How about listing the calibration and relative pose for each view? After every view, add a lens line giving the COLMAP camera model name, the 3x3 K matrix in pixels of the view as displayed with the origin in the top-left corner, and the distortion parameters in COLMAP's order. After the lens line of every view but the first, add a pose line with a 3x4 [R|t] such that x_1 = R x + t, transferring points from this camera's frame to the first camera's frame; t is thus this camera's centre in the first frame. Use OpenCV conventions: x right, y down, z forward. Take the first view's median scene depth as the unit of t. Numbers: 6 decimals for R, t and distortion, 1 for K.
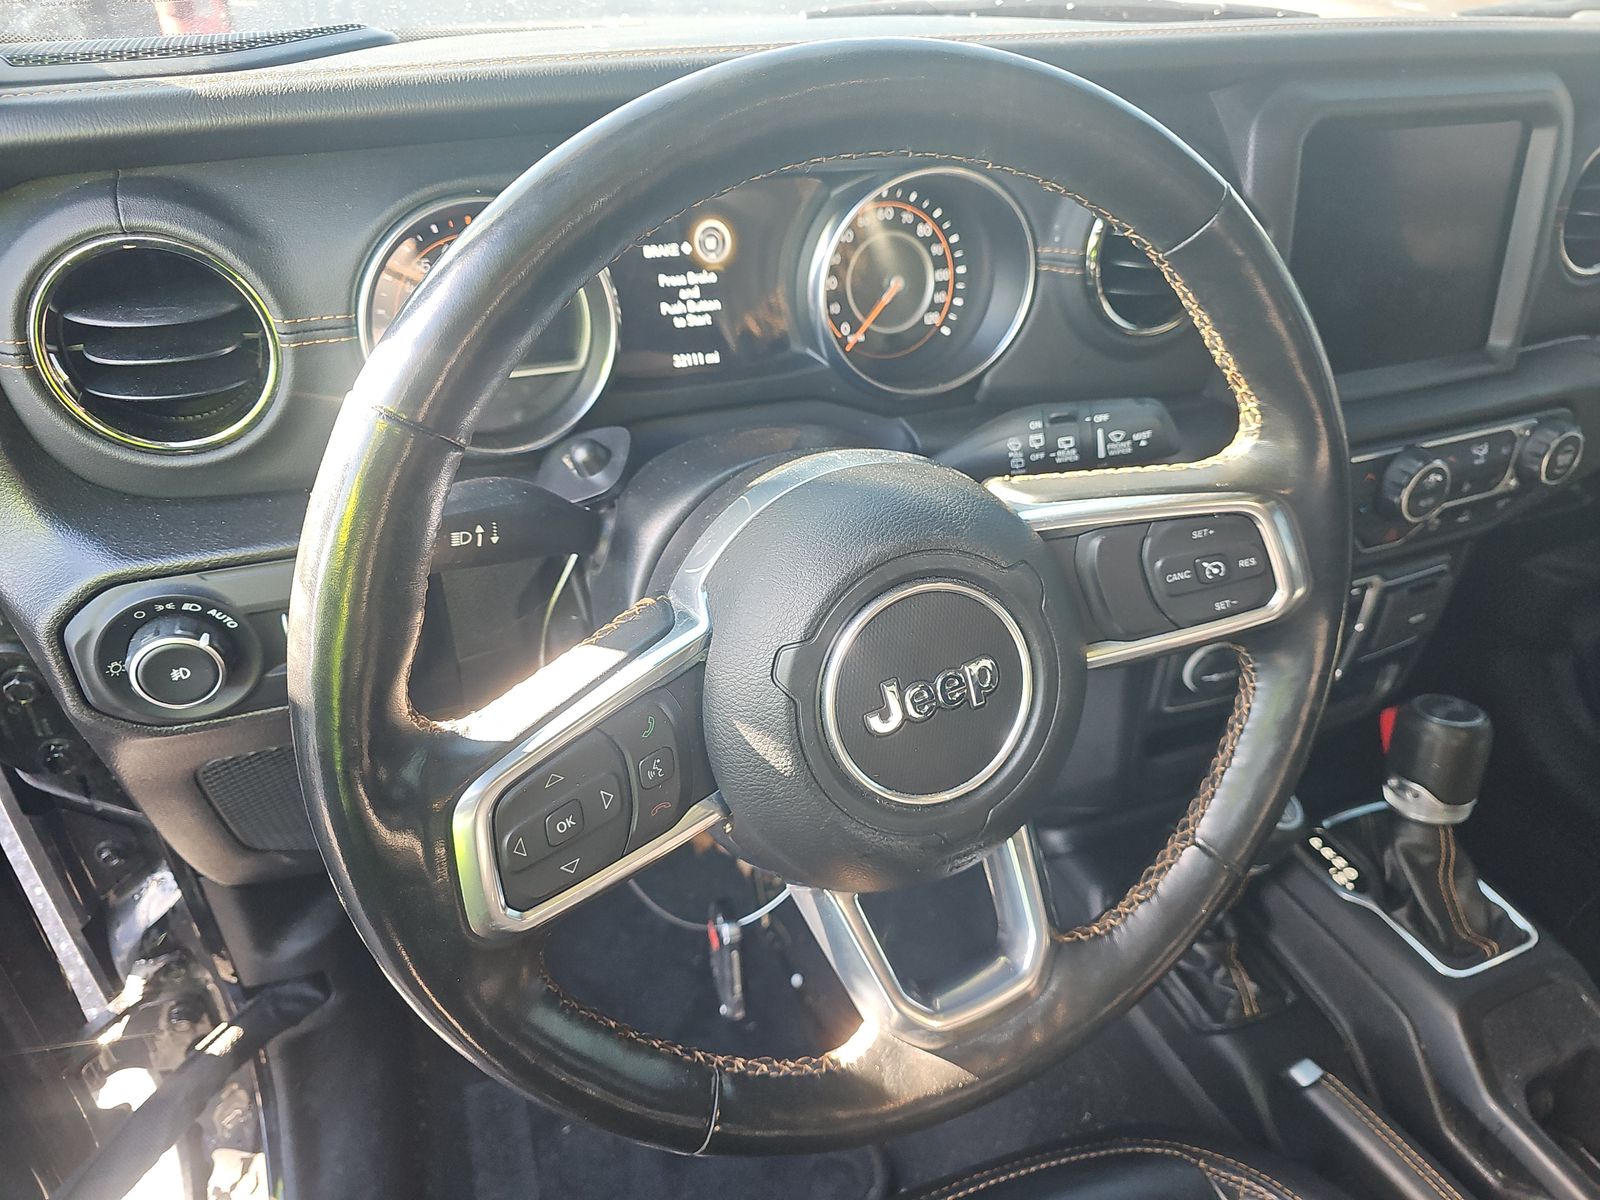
lens RADIAL K [[1070.0, 0, 802.3], [0, 1070.0, 599.6], [0, 0, 1]] dist [0.033165, -0.017580]
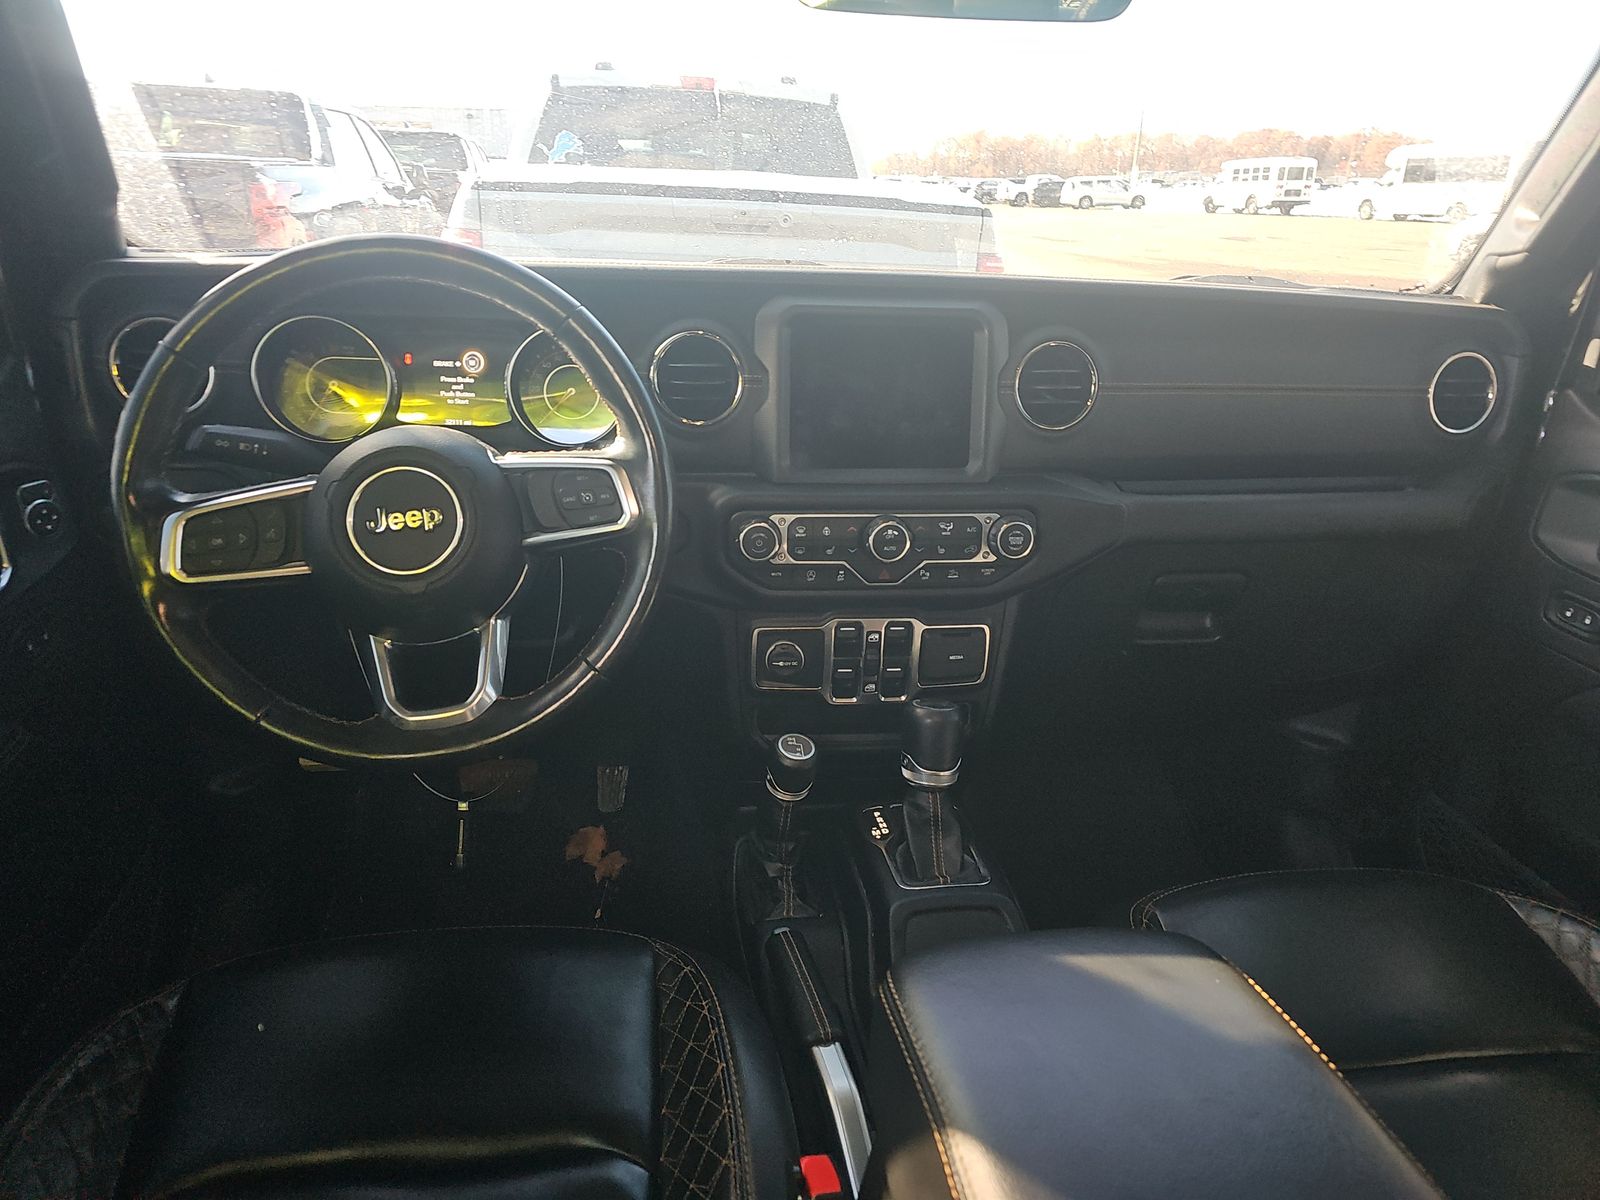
lens RADIAL K [[1070.0, 0, 796.8], [0, 1070.0, 596.9], [0, 0, 1]] dist [0.033165, -0.017580]
pose [[0.964854, 0.091106, -0.246487, 0.961208], [-0.152915, 0.957472, -0.244674, 0.433254], [0.213713, 0.273766, 0.937752, -0.531575]]
